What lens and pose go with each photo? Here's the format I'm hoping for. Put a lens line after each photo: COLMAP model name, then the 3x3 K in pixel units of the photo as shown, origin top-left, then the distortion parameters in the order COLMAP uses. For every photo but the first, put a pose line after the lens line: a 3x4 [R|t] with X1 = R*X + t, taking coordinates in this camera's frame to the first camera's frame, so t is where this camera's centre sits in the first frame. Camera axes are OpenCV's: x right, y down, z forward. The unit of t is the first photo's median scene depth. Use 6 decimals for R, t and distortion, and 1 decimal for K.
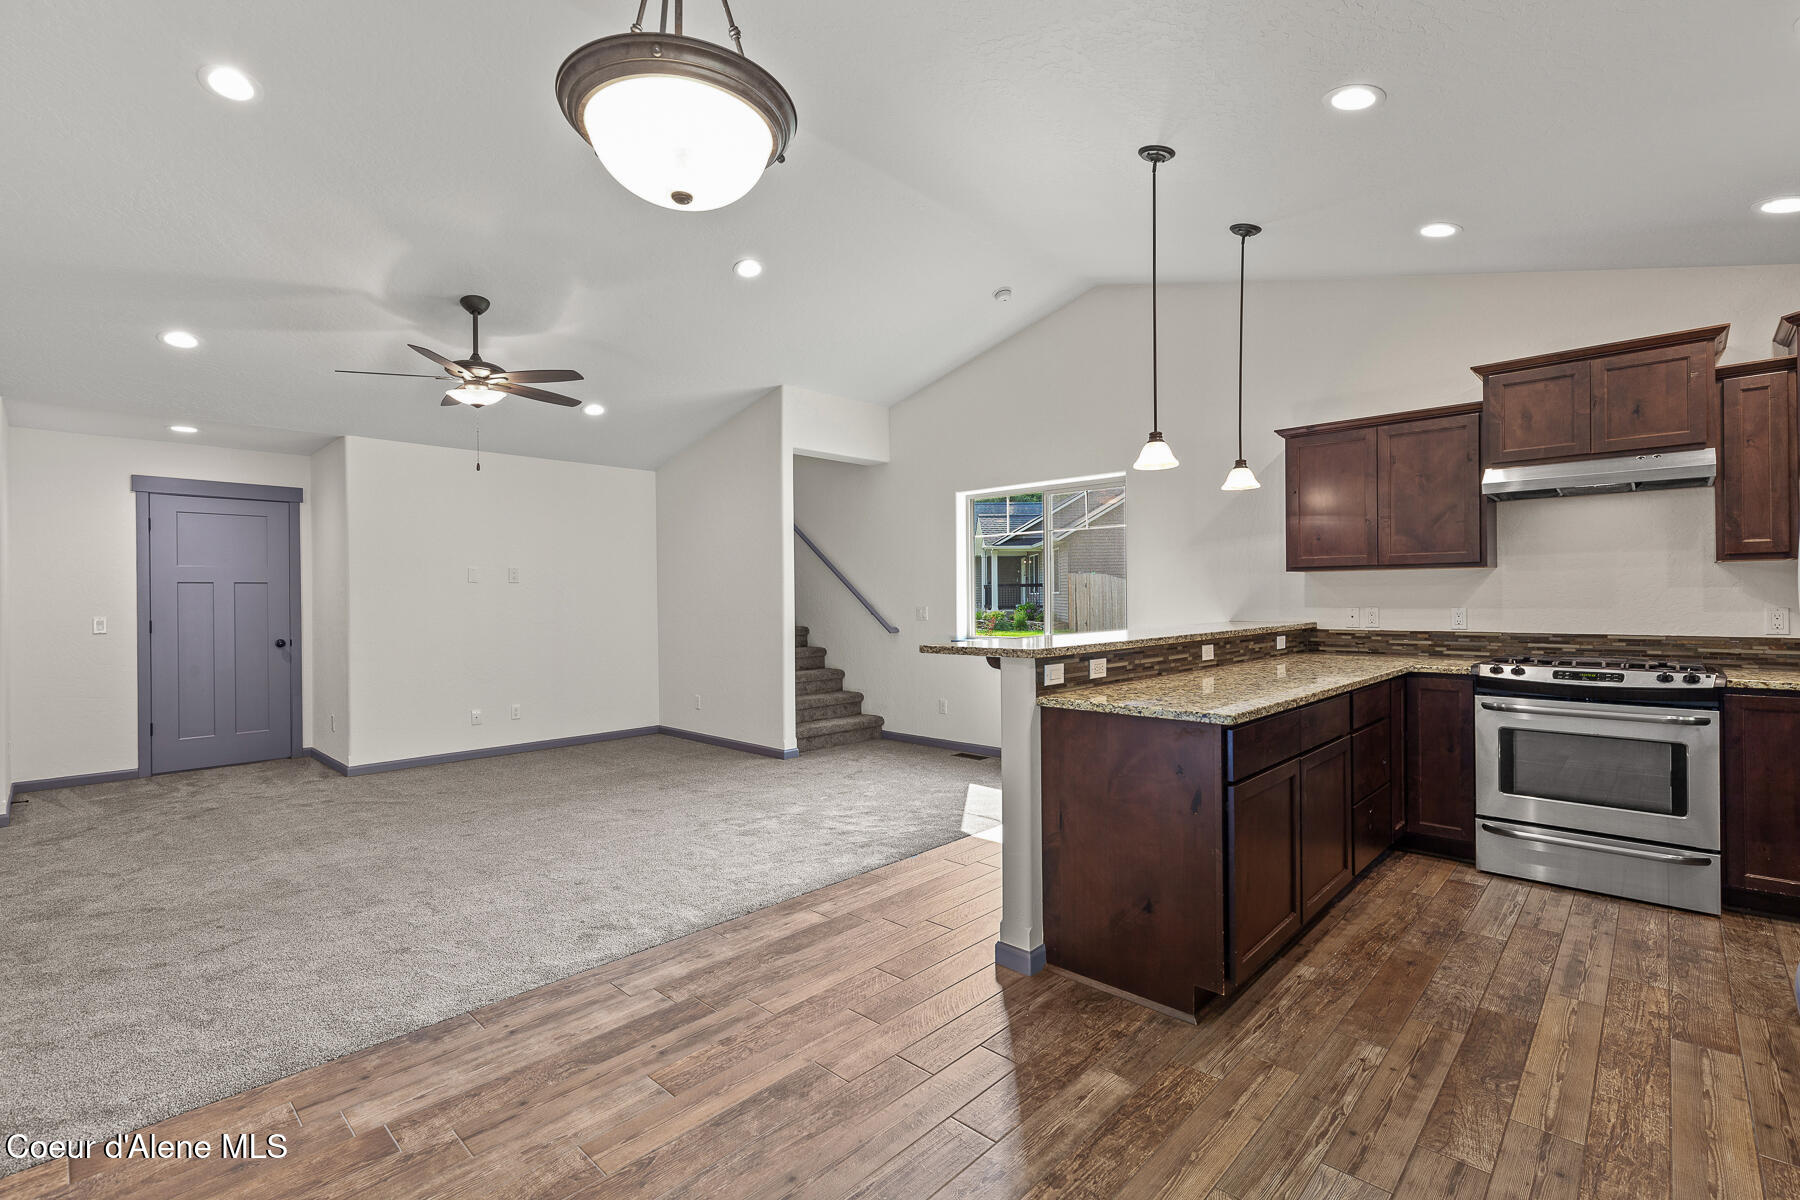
lens RADIAL K [[819.0, 0, 907.4], [0, 819.0, 594.3], [0, 0, 1]] dist [0.001679, -0.000343]
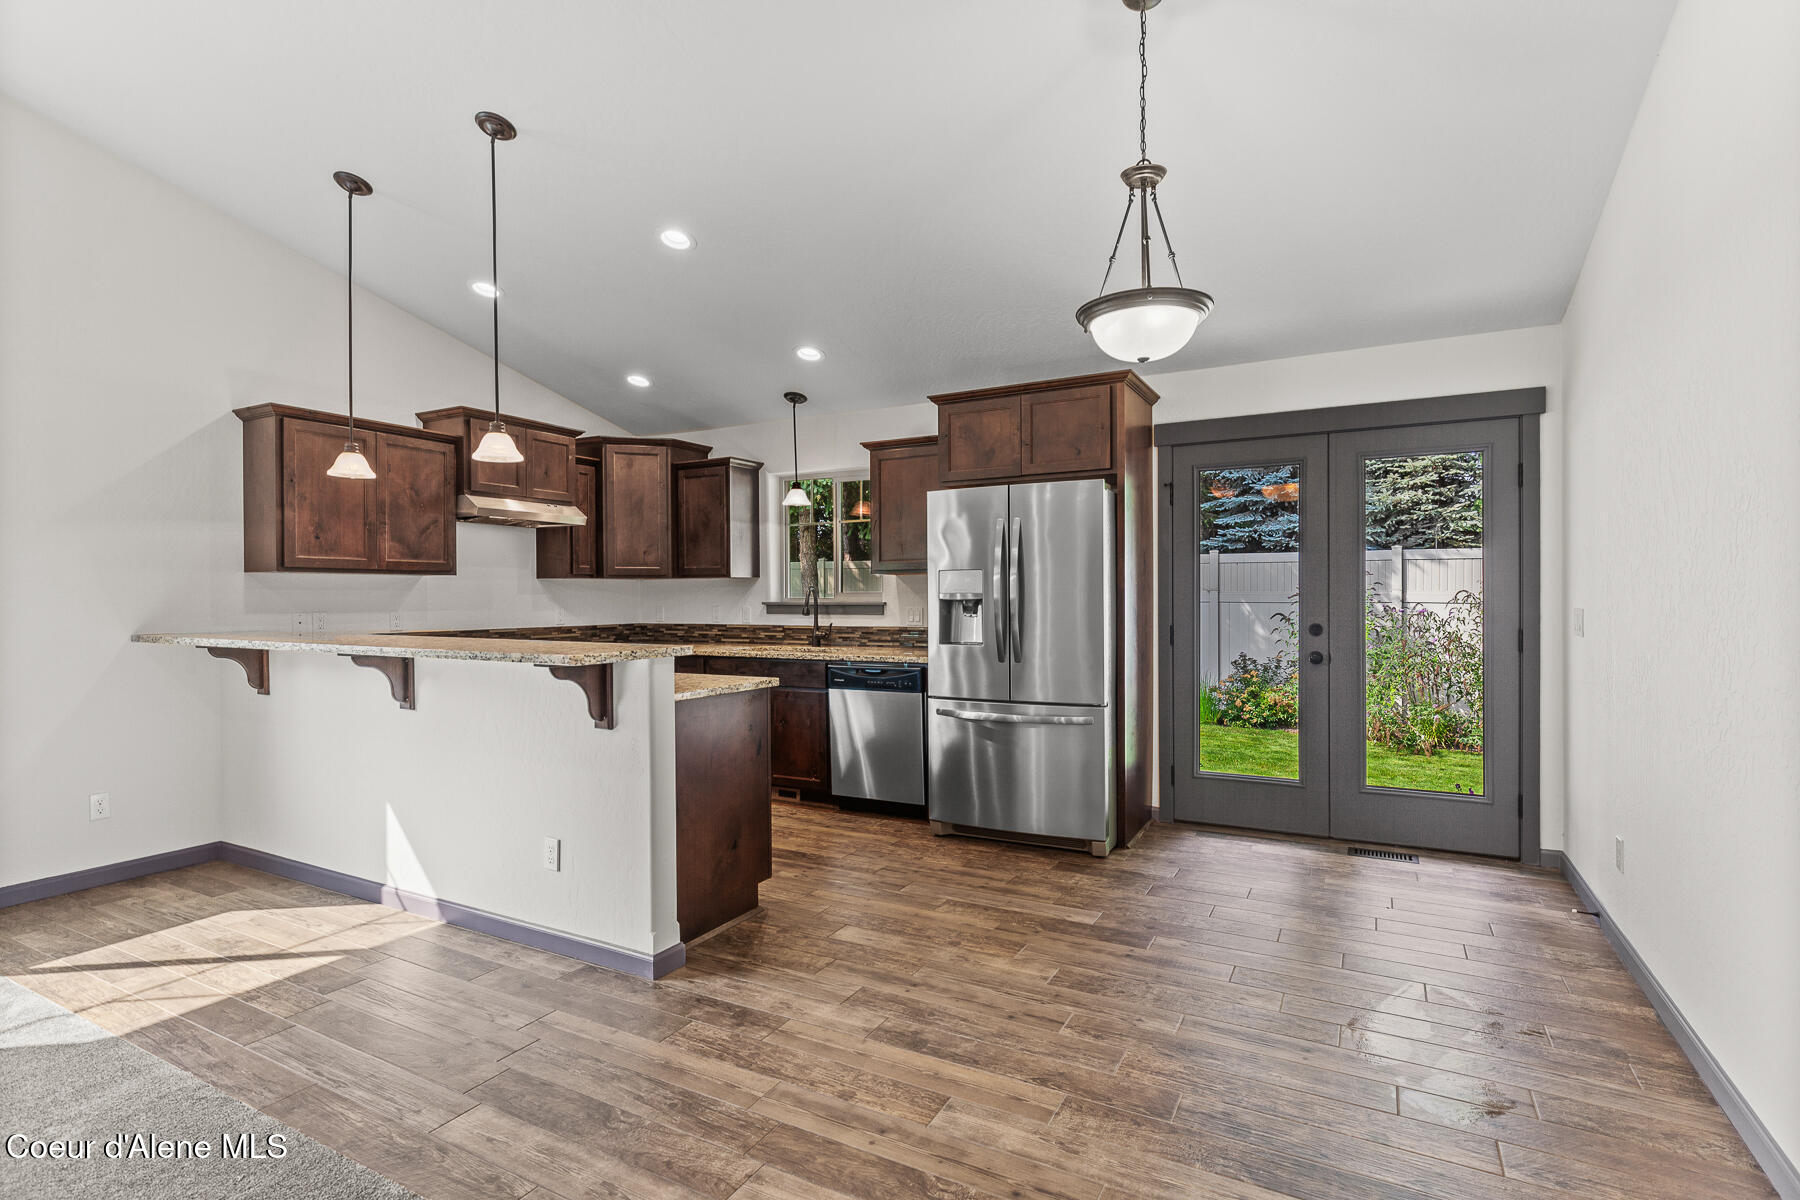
lens RADIAL K [[875.3, 0, 902.2], [0, 875.3, 600.5], [0, 0, 1]] dist [0.005977, 0.000304]
pose [[-0.263187, 0.001408, 0.964744, -0.795459], [0.000483, 0.999999, -0.001328, 0.005487], [-0.964745, 0.000117, -0.263188, 0.818858]]
